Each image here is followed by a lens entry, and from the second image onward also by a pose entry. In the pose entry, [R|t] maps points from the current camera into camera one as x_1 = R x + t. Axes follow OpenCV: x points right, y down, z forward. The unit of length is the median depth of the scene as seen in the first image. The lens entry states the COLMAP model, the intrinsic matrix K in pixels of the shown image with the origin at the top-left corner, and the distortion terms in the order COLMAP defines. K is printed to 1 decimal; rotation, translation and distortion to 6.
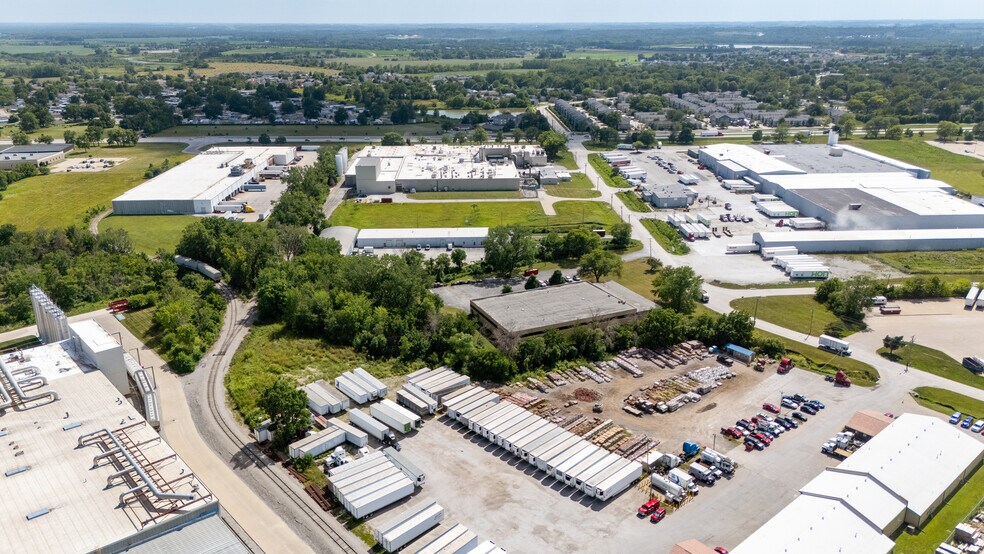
lens RADIAL K [[731.5, 0, 492.0], [0, 731.5, 277.0], [0, 0, 1]] dist [0.102862, -0.127868]
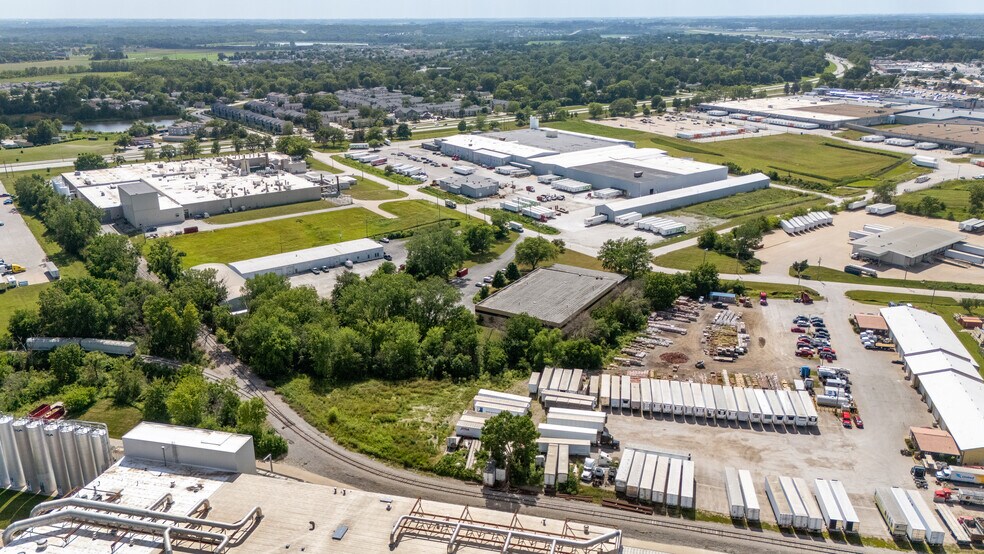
lens RADIAL K [[731.5, 0, 492.0], [0, 731.5, 277.0], [0, 0, 1]] dist [0.102862, -0.127868]
pose [[0.836456, -0.185672, 0.515623, -0.455157], [0.183999, 0.981392, 0.054905, -0.050145], [-0.516222, 0.048948, 0.855055, 0.124501]]
